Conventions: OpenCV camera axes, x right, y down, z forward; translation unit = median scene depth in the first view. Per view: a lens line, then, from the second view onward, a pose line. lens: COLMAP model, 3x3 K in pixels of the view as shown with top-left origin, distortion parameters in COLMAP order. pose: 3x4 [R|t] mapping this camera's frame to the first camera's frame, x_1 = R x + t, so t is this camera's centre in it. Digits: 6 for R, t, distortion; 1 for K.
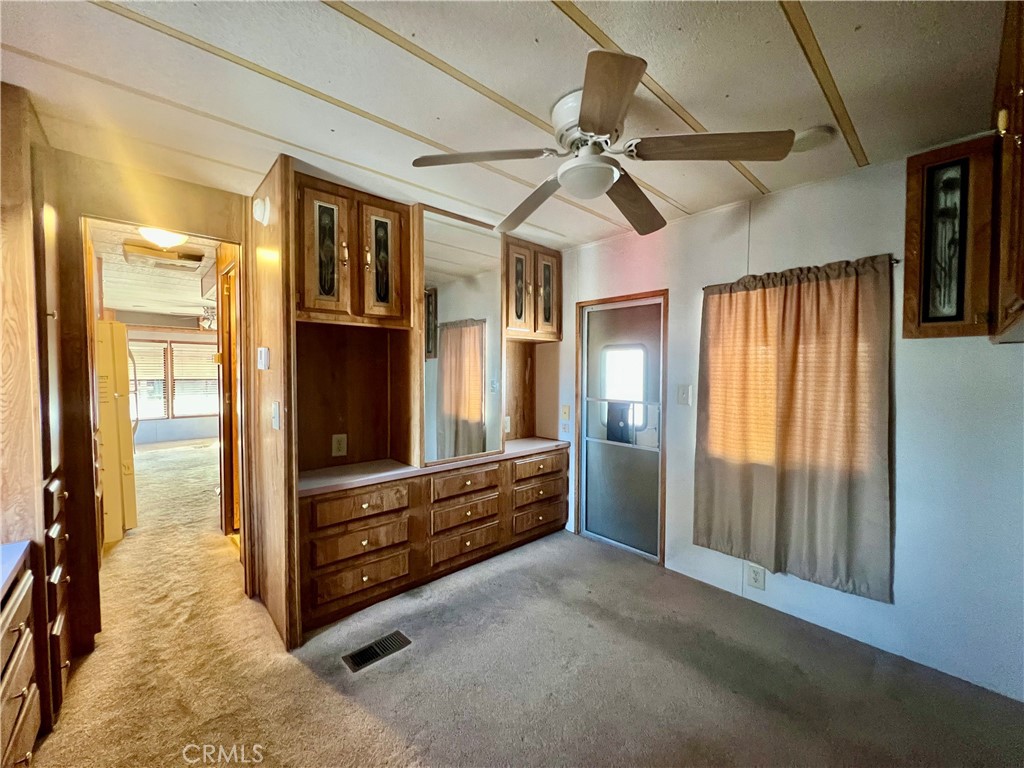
lens RADIAL K [[410.5, 0, 509.9], [0, 410.5, 383.6], [0, 0, 1]] dist [0.000338, 0.000044]
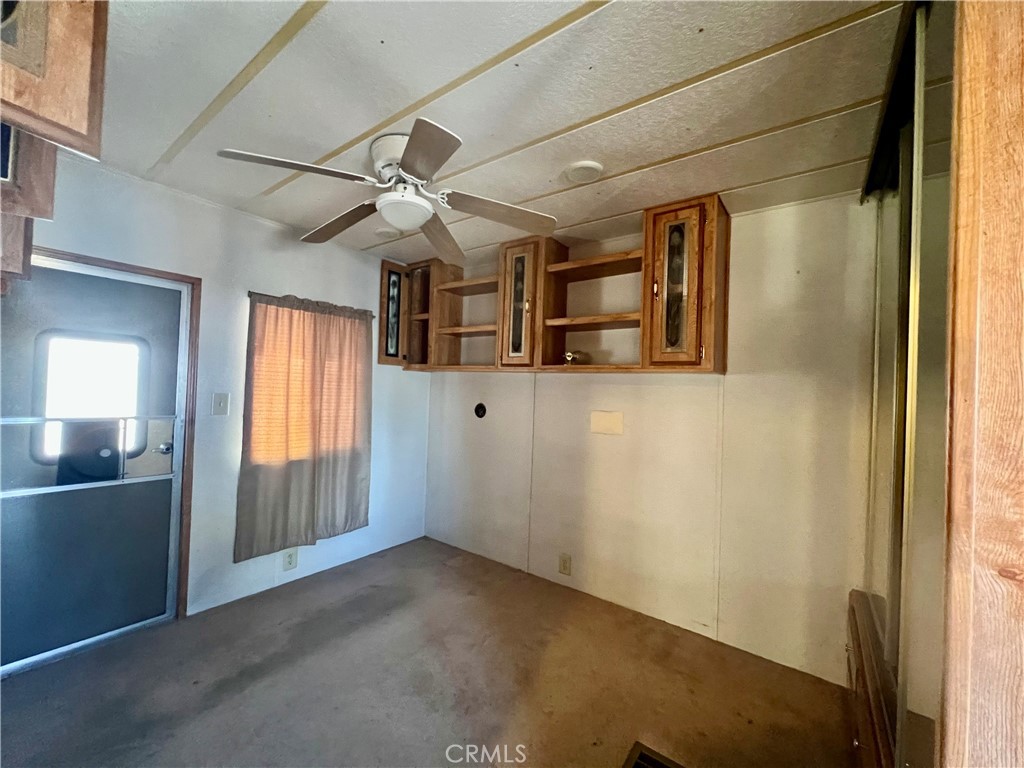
lens RADIAL K [[410.5, 0, 509.9], [0, 410.5, 383.6], [0, 0, 1]] dist [0.000338, 0.000044]
pose [[-0.185097, 0.002727, 0.982716, -0.616808], [-0.007619, 0.999962, -0.004210, -0.019122], [-0.982691, -0.008267, -0.185069, 0.592285]]
